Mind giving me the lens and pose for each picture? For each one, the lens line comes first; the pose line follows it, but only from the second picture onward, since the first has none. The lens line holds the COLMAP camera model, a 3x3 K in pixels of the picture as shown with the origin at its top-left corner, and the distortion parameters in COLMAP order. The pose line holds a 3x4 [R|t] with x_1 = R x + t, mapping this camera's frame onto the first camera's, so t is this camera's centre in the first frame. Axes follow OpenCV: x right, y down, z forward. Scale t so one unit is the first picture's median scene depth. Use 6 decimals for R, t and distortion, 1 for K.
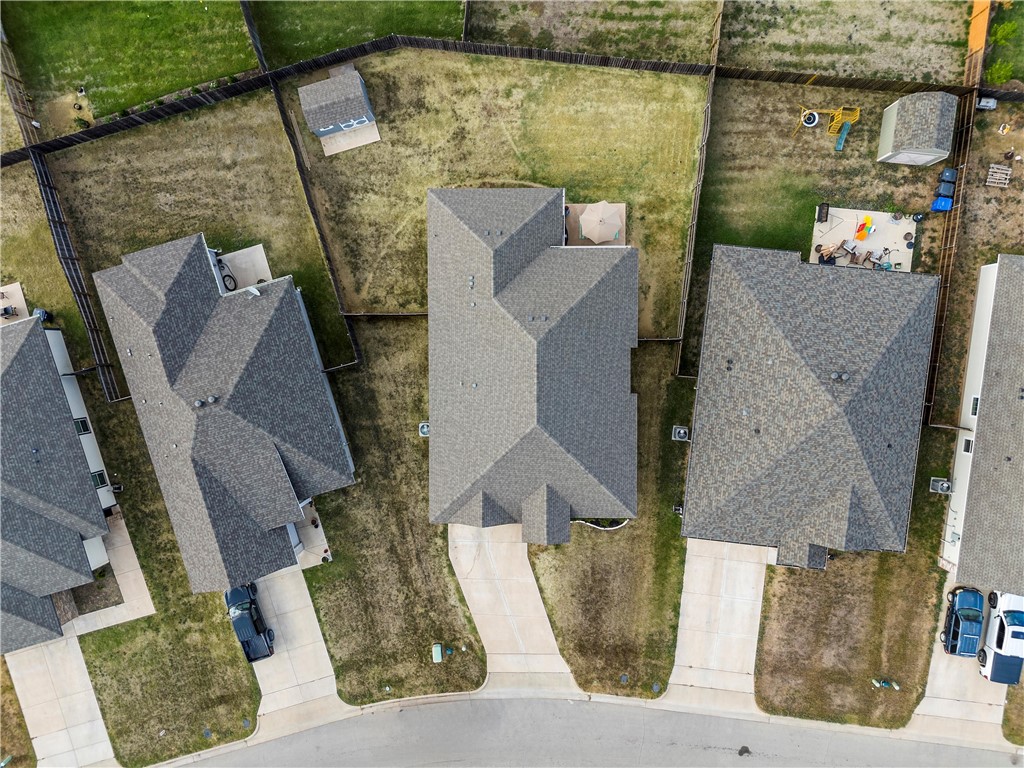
lens RADIAL K [[752.8, 0, 516.9], [0, 752.8, 380.8], [0, 0, 1]] dist [0.079778, -0.074463]
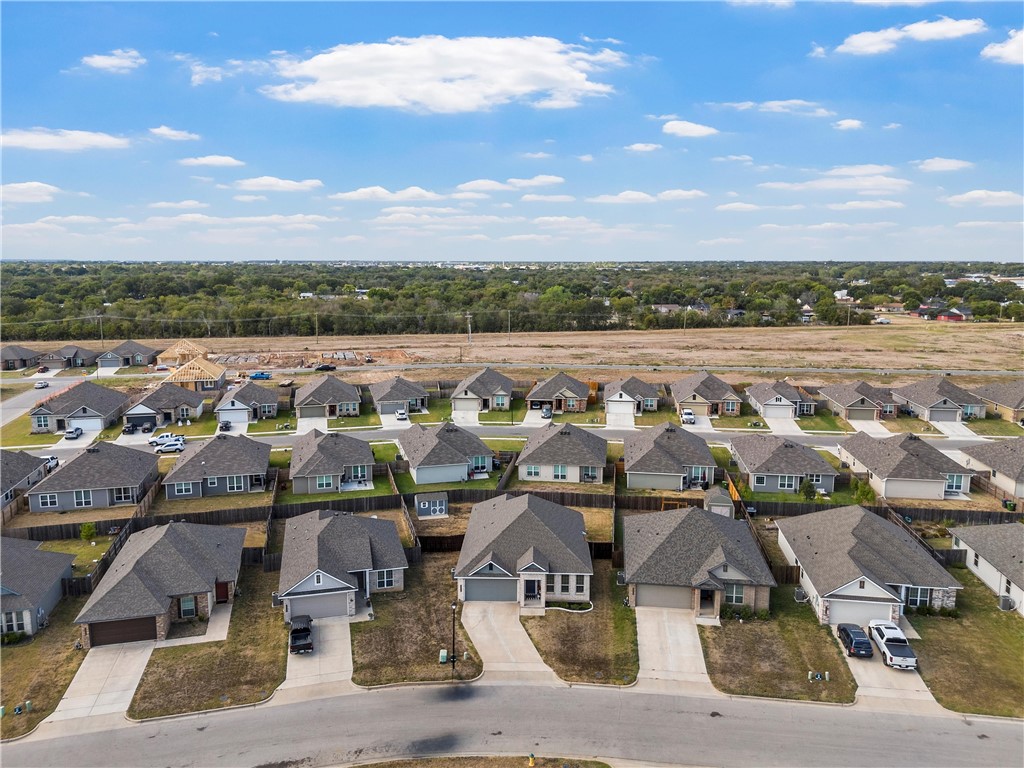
lens RADIAL K [[752.8, 0, 516.9], [0, 752.8, 380.8], [0, 0, 1]] dist [0.079778, -0.074463]
pose [[0.999335, 0.026255, -0.025318, 0.032418], [-0.028165, 0.114441, -0.993031, 1.511454], [-0.023175, 0.993083, 0.115104, 0.417402]]
